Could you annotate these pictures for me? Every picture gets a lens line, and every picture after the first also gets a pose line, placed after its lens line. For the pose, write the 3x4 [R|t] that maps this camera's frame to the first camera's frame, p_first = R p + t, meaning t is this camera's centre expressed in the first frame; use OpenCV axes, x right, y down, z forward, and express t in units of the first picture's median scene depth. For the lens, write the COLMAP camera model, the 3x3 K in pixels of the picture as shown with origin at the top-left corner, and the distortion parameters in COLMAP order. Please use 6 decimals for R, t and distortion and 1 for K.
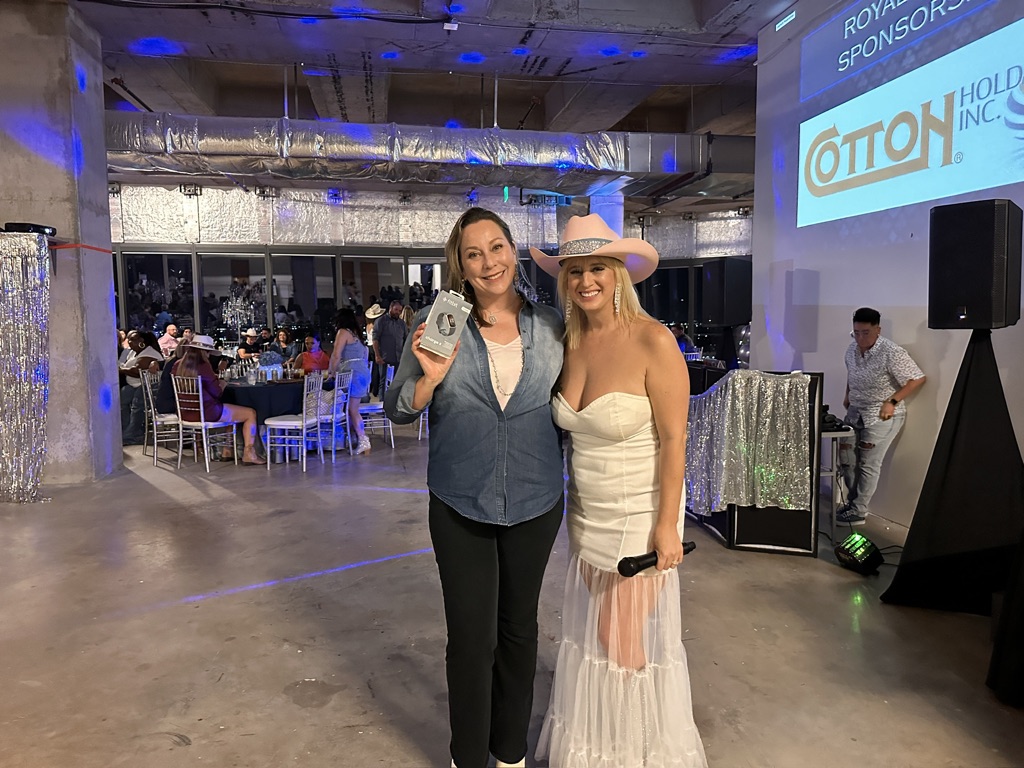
lens RADIAL K [[719.1, 0, 517.2], [0, 719.1, 388.3], [0, 0, 1]] dist [0.099929, -0.177277]
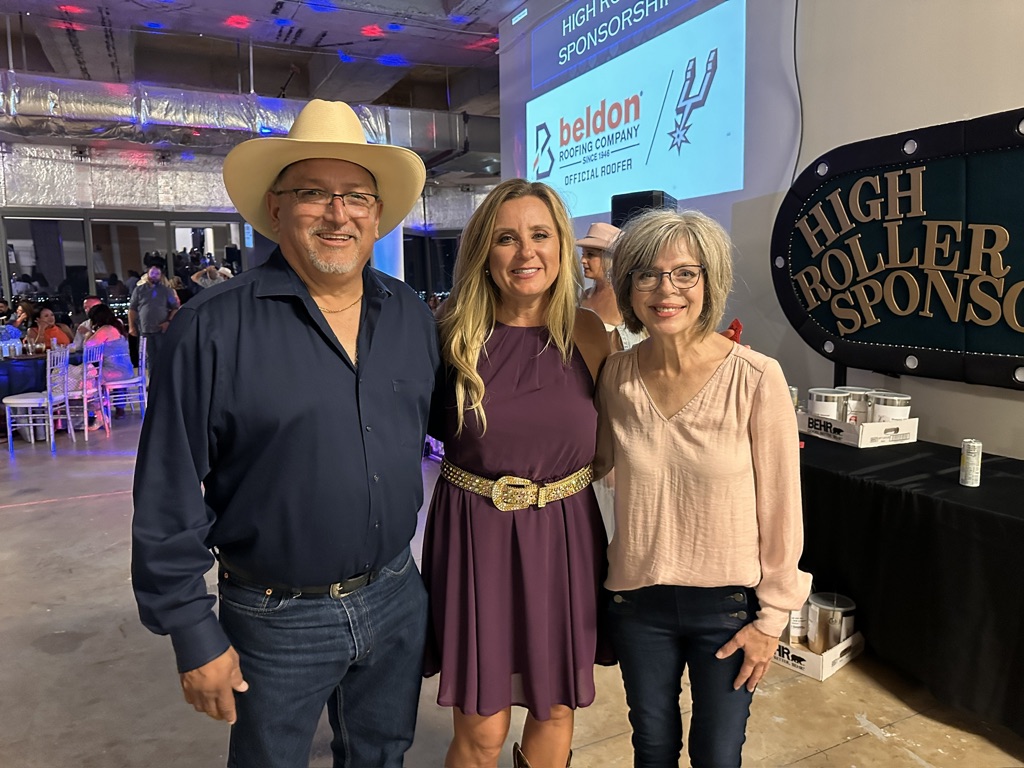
lens RADIAL K [[730.6, 0, 512.0], [0, 730.6, 384.0], [0, 0, 1]] dist [0.015819, -0.025231]
pose [[0.963403, -0.042287, 0.264702, 0.030468], [0.032620, 0.998634, 0.040814, 0.006714], [-0.266067, -0.030686, 0.963466, -0.069488]]
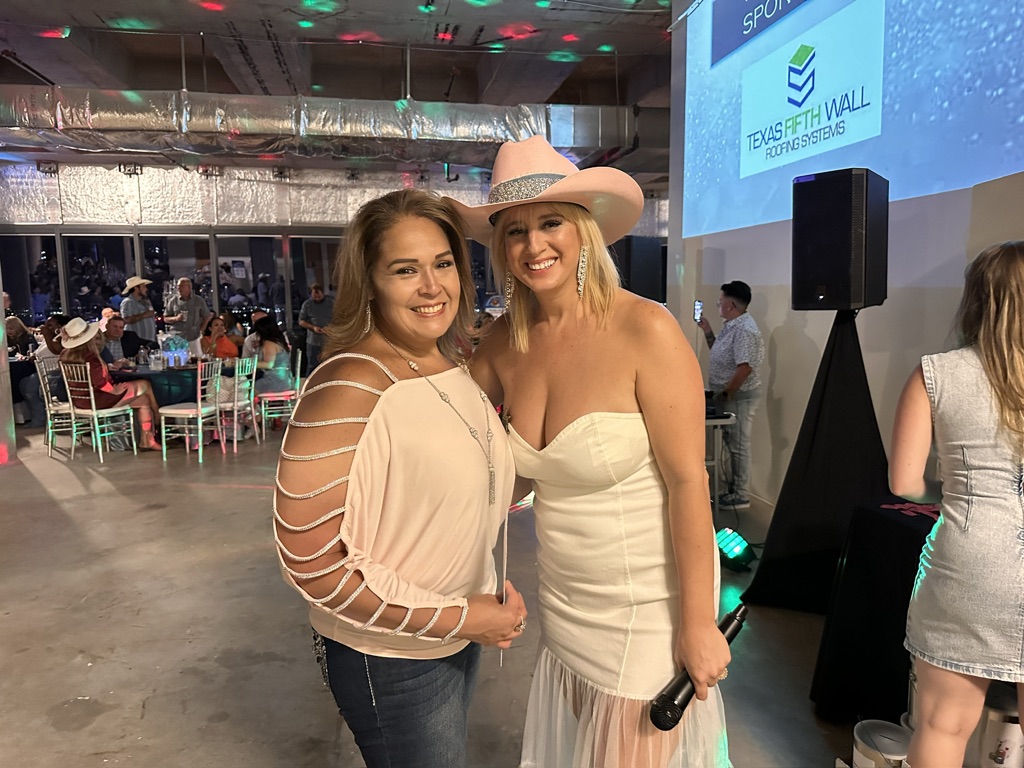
lens RADIAL K [[728.5, 0, 507.3], [0, 728.5, 388.7], [0, 0, 1]] dist [0.024067, -0.035980]
pose [[0.999963, -0.006611, 0.005471, 0.091853], [0.006467, 0.999644, 0.025881, -0.003830], [-0.005641, -0.025844, 0.999650, 0.031630]]
